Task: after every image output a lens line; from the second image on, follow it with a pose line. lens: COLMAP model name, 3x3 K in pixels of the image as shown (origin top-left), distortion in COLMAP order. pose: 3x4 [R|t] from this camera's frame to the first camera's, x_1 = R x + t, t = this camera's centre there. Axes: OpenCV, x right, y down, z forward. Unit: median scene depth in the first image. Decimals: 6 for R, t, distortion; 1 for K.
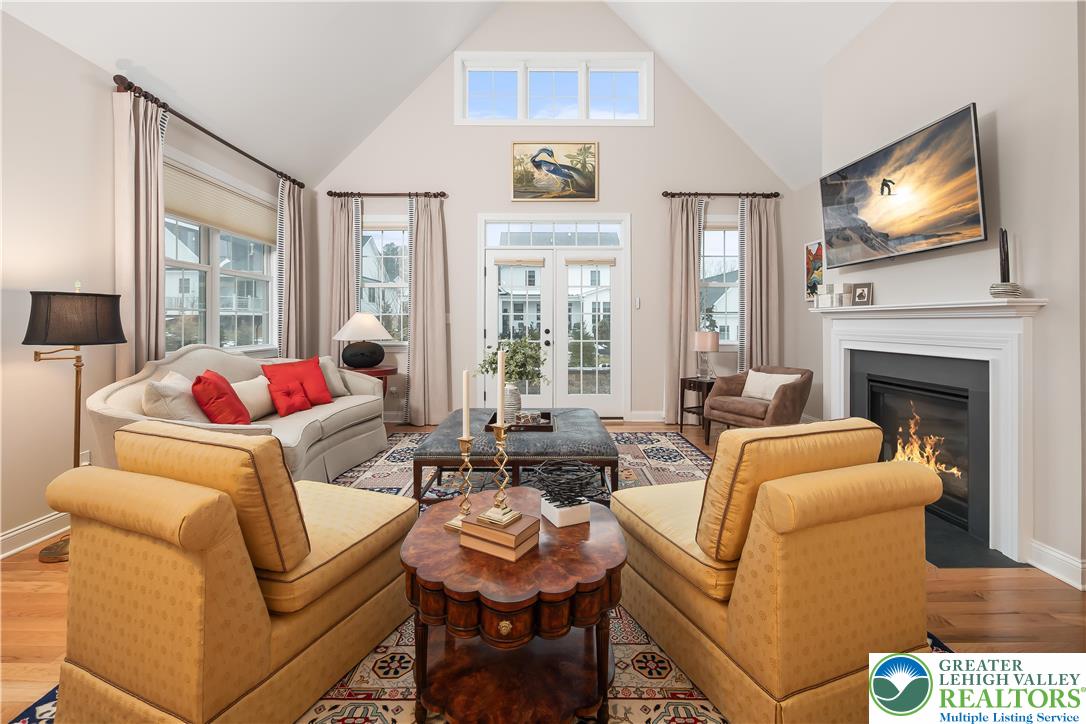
lens RADIAL K [[455.2, 0, 538.8], [0, 455.2, 322.4], [0, 0, 1]] dist [-0.007329, 0.000995]
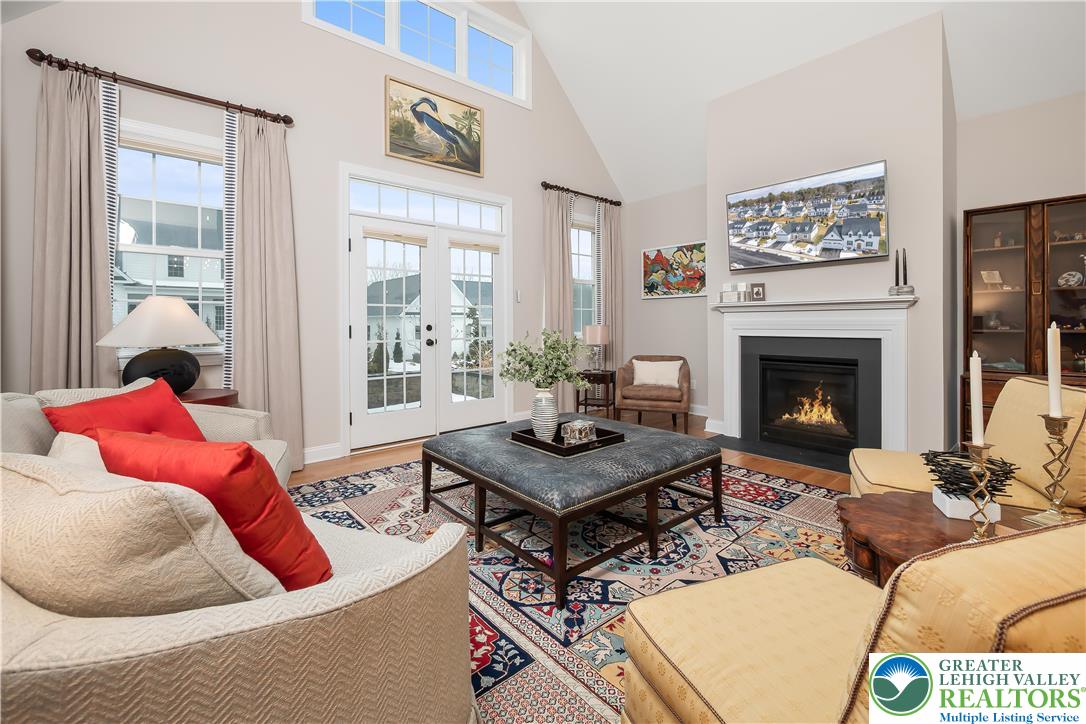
lens RADIAL K [[455.2, 0, 541.7], [0, 455.2, 326.4], [0, 0, 1]] dist [-0.007329, 0.000995]
pose [[0.763403, -0.010777, 0.645833, -0.353061], [0.006668, 0.999939, 0.008804, 0.011482], [-0.645888, -0.002415, 0.763428, 0.262272]]
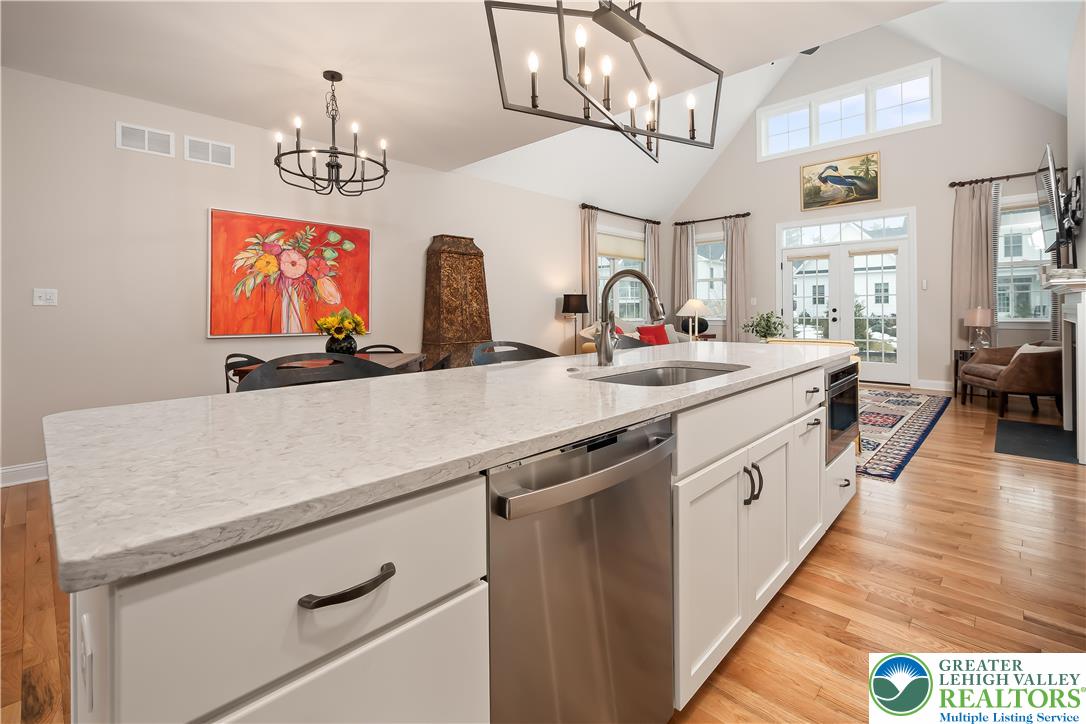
lens RADIAL K [[488.3, 0, 545.4], [0, 488.3, 313.1], [0, 0, 1]] dist [0.000503, -0.000275]
pose [[0.721992, -0.003589, -0.691892, 0.381395], [0.009182, 0.999948, 0.004394, 0.014569], [0.691841, -0.009526, 0.721988, -0.536370]]
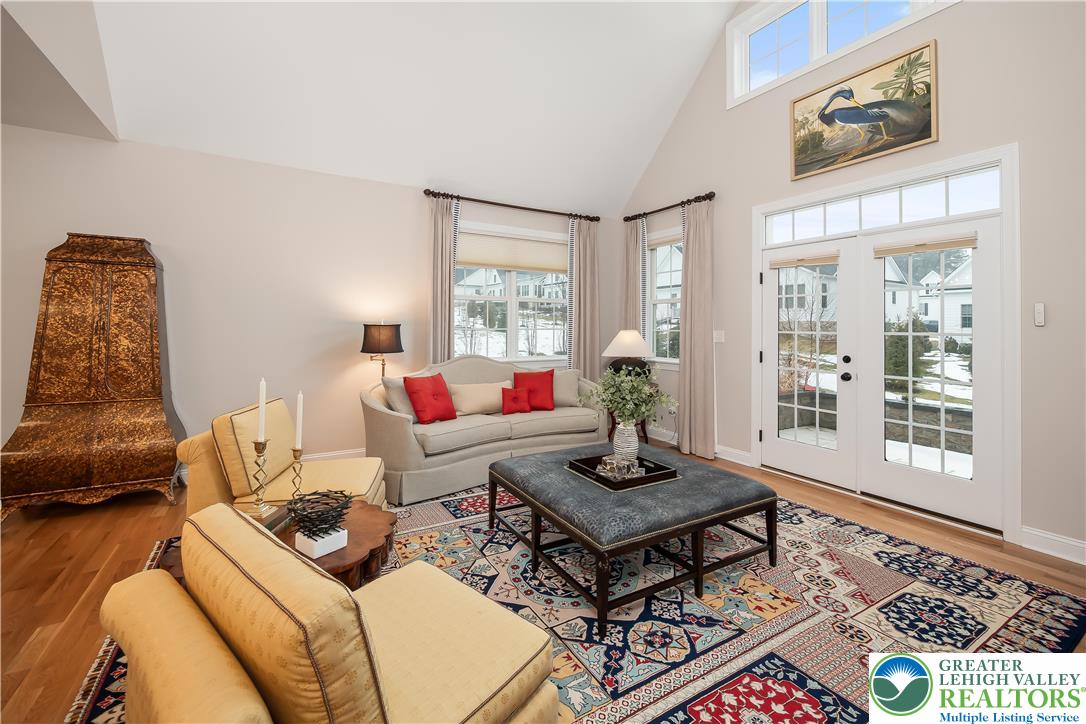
lens RADIAL K [[455.2, 0, 542.8], [0, 455.2, 322.4], [0, 0, 1]] dist [-0.007329, 0.000995]
pose [[0.507074, -0.002587, -0.861899, 0.373246], [-0.008210, 0.999936, -0.007831, -0.026332], [0.861864, 0.011046, 0.507020, 0.276761]]
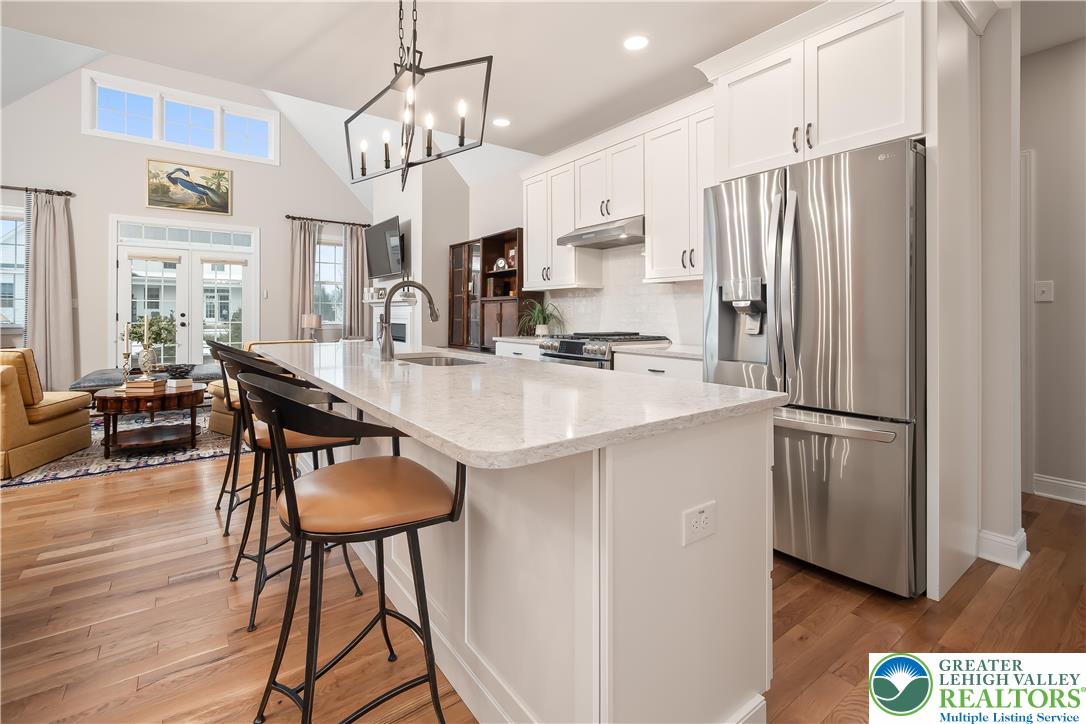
lens RADIAL K [[488.3, 0, 541.5], [0, 488.3, 313.2], [0, 0, 1]] dist [0.000503, -0.000275]
pose [[0.808187, 0.002188, 0.588922, 0.024806], [-0.002033, 0.999998, -0.000925, 0.013811], [-0.588922, -0.000450, 0.808189, -0.668441]]
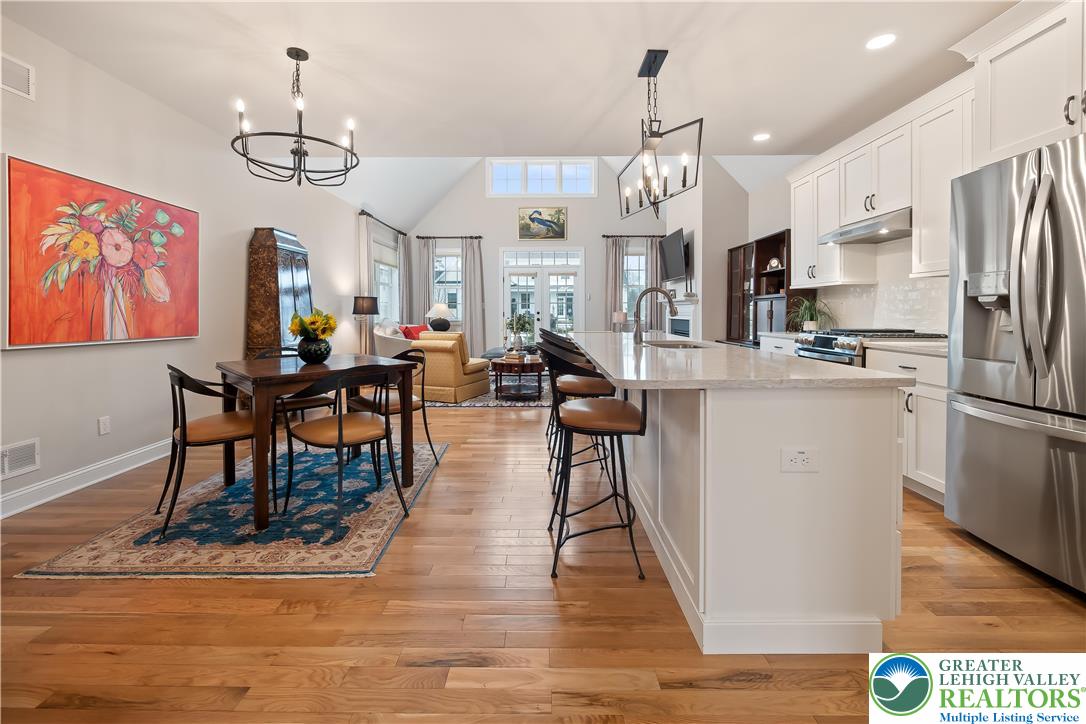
lens RADIAL K [[455.2, 0, 541.4], [0, 455.2, 321.7], [0, 0, 1]] dist [-0.007329, 0.000995]
pose [[0.999933, -0.003150, -0.011109, 0.050930], [0.003398, 0.999744, 0.022367, 0.014250], [0.011035, -0.022404, 0.999688, -0.802321]]
